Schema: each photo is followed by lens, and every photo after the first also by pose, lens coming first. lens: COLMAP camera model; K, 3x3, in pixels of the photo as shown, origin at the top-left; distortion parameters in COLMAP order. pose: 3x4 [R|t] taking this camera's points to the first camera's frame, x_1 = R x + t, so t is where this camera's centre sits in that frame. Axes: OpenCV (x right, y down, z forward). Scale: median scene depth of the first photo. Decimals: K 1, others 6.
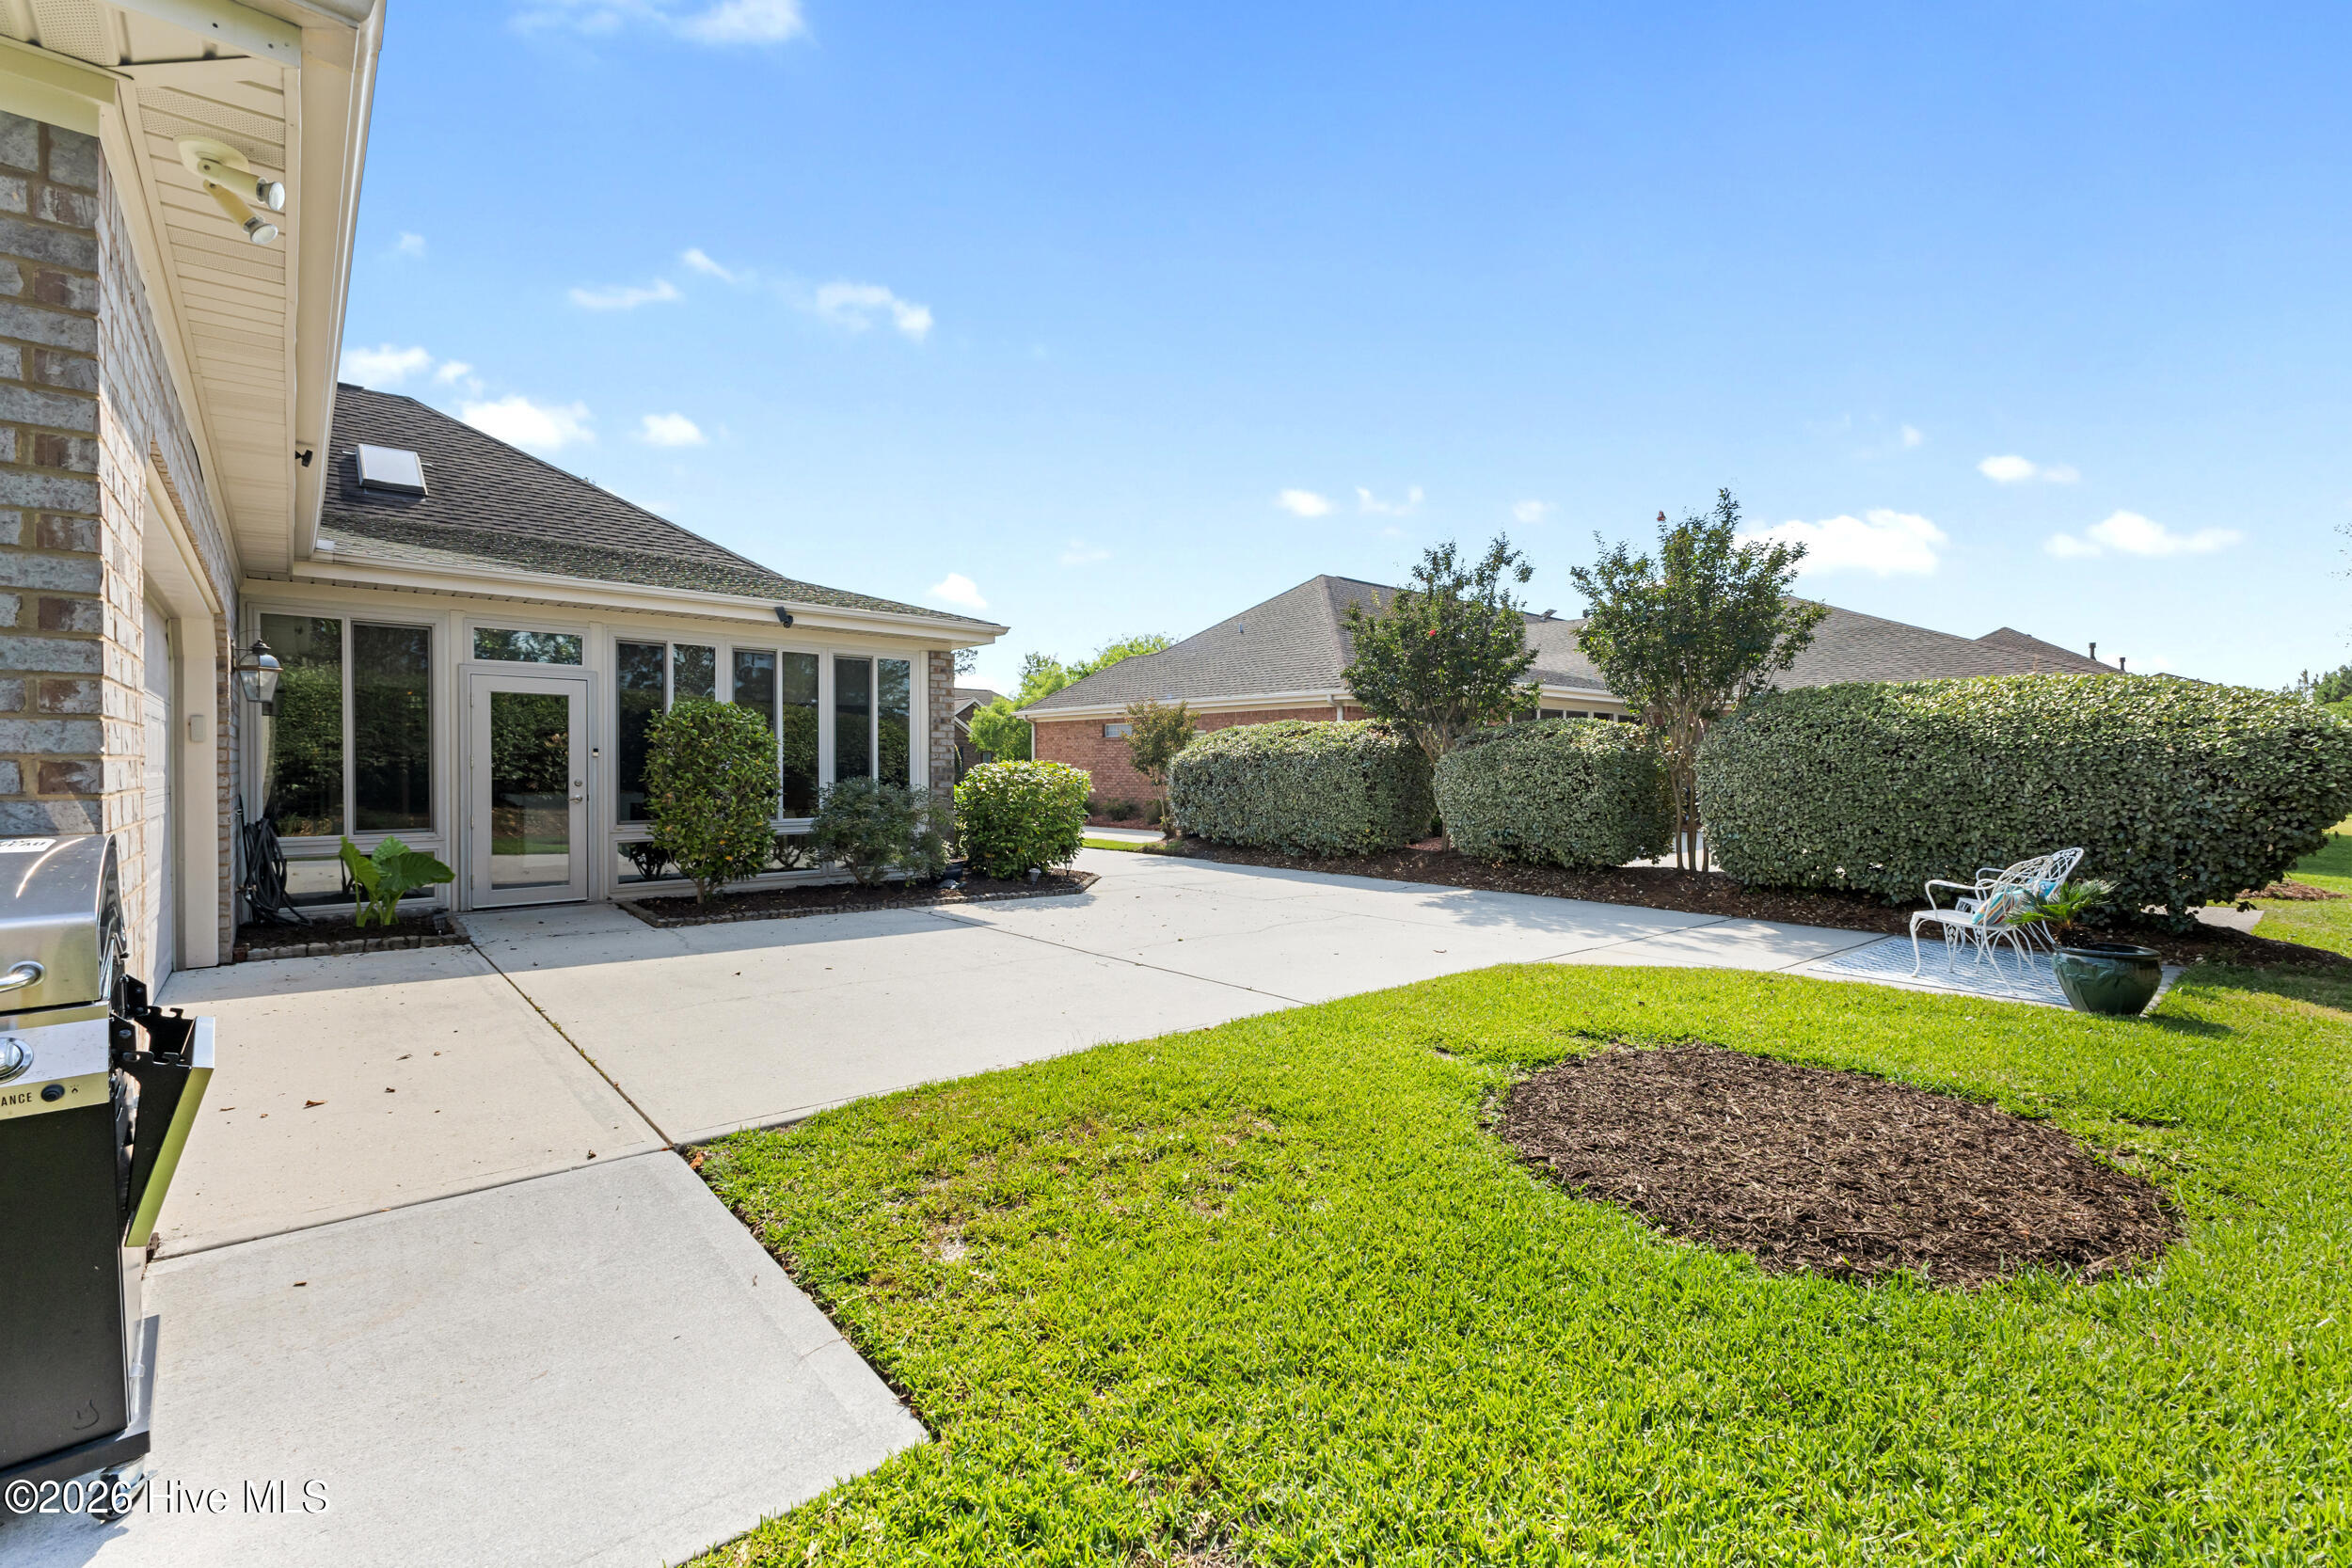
lens RADIAL K [[1007.4, 0, 1174.0], [0, 1007.4, 779.9], [0, 0, 1]] dist [0.010388, -0.000526]
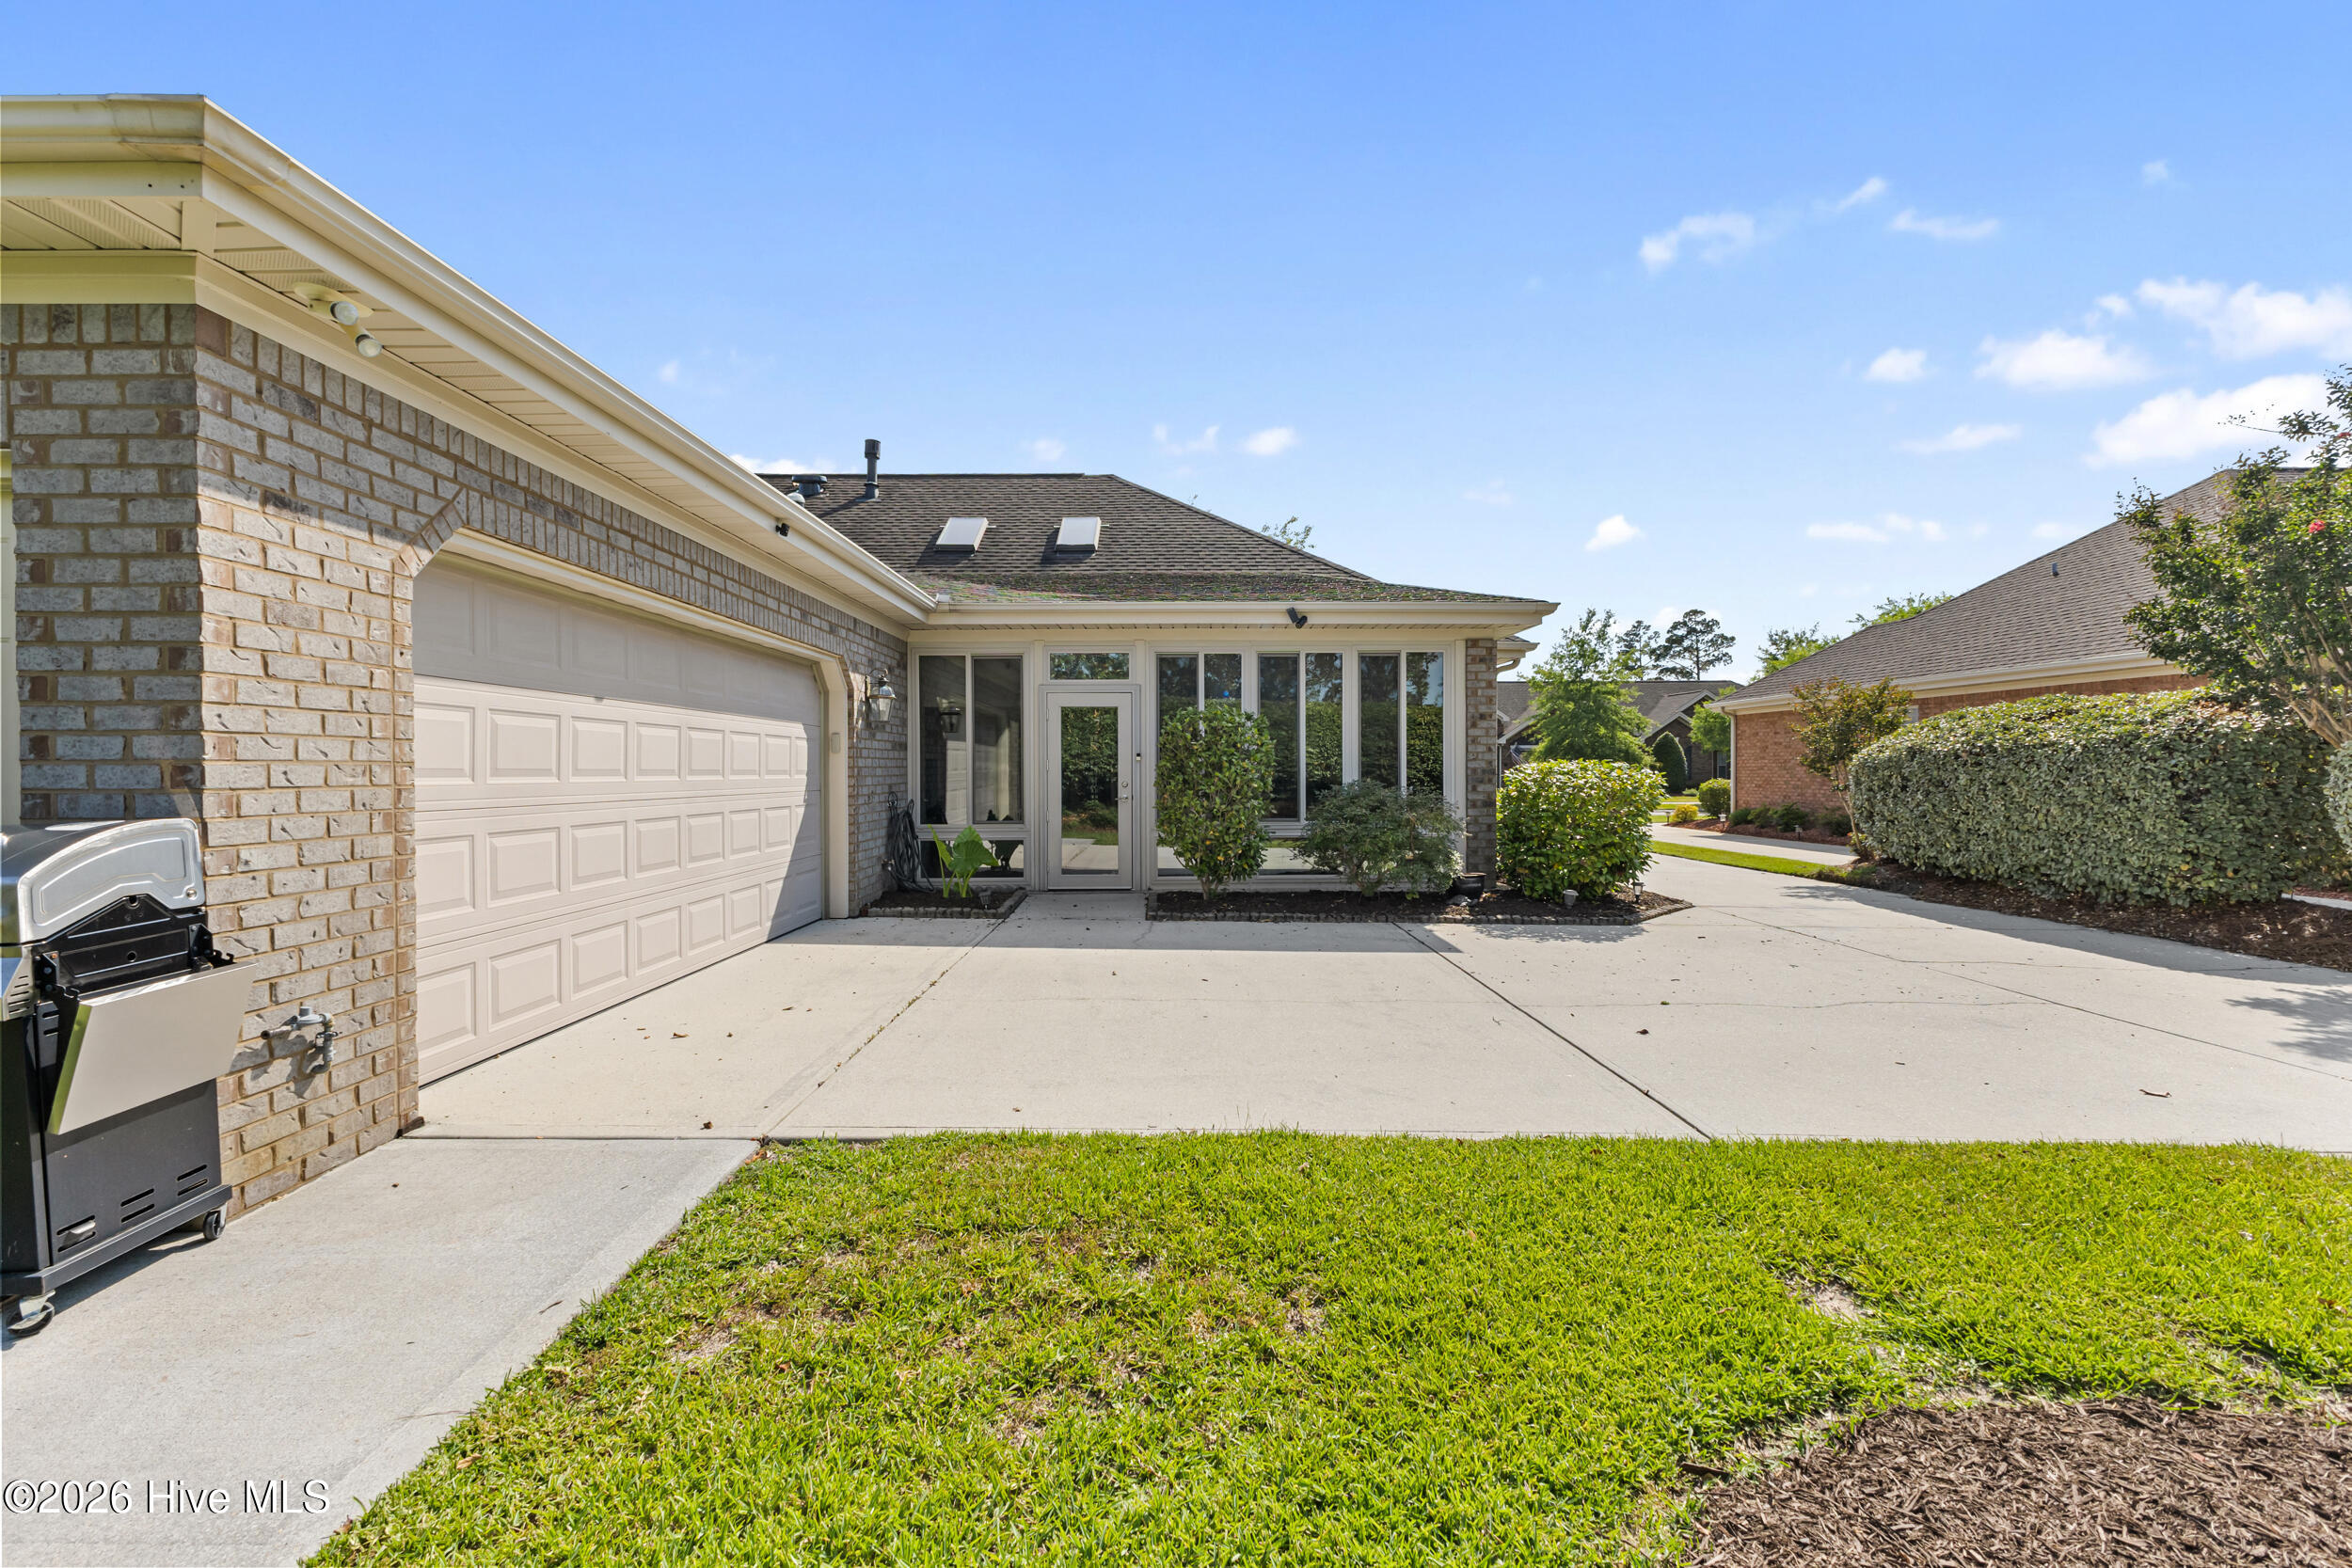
lens RADIAL K [[1007.4, 0, 1174.0], [0, 1007.4, 779.9], [0, 0, 1]] dist [0.010388, -0.000526]
pose [[0.758865, 0.001307, -0.651246, 0.174646], [-0.003288, 0.999993, -0.001825, -0.000006], [0.651239, 0.003526, 0.758864, 0.177250]]
